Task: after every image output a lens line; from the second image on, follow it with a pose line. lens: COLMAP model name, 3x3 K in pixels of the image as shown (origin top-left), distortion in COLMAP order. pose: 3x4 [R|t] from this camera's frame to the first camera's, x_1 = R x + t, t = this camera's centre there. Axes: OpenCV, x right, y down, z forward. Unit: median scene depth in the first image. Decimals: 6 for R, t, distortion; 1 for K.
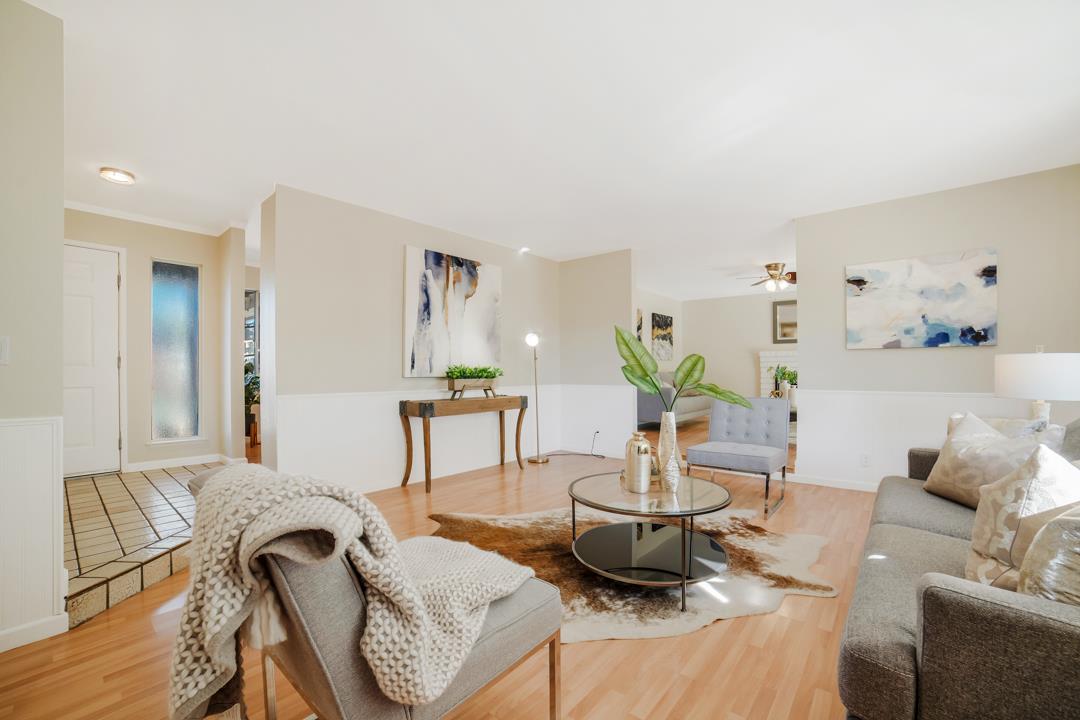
lens RADIAL K [[437.4, 0, 547.6], [0, 437.4, 365.7], [0, 0, 1]] dist [-0.031894, -0.001687]
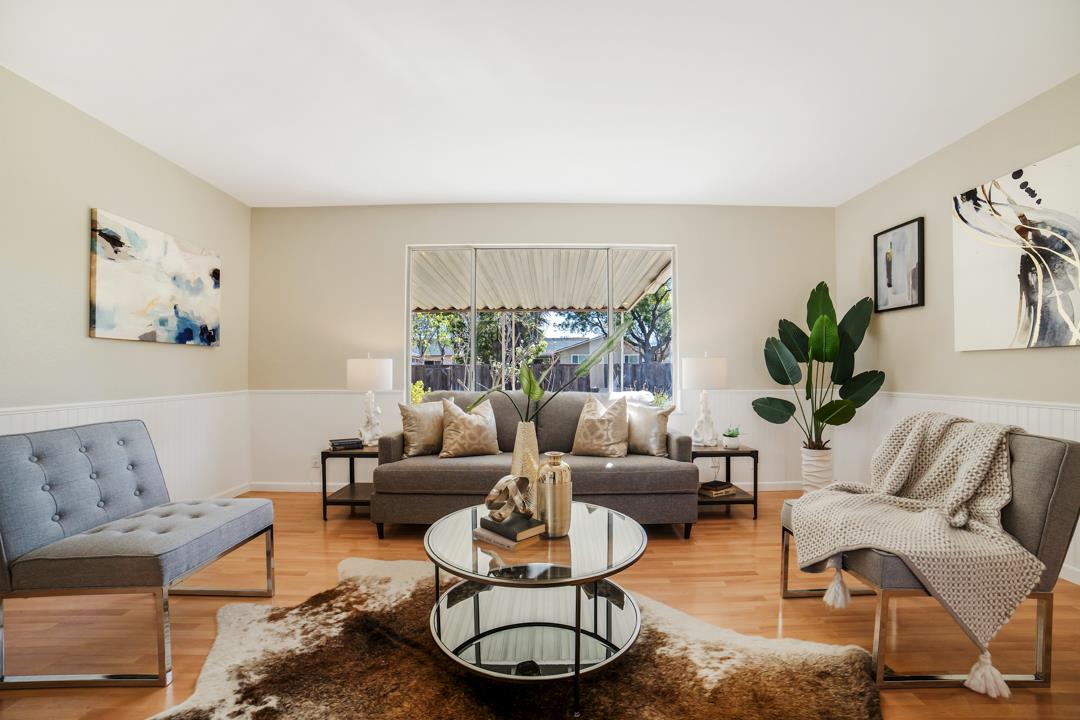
lens RADIAL K [[437.4, 0, 539.8], [0, 437.4, 362.5], [0, 0, 1]] dist [-0.031894, -0.001687]
pose [[-0.634014, 0.015363, 0.773169, -0.240186], [-0.008731, 0.999597, -0.027022, 0.011884], [-0.773272, -0.023883, -0.633624, 1.001529]]
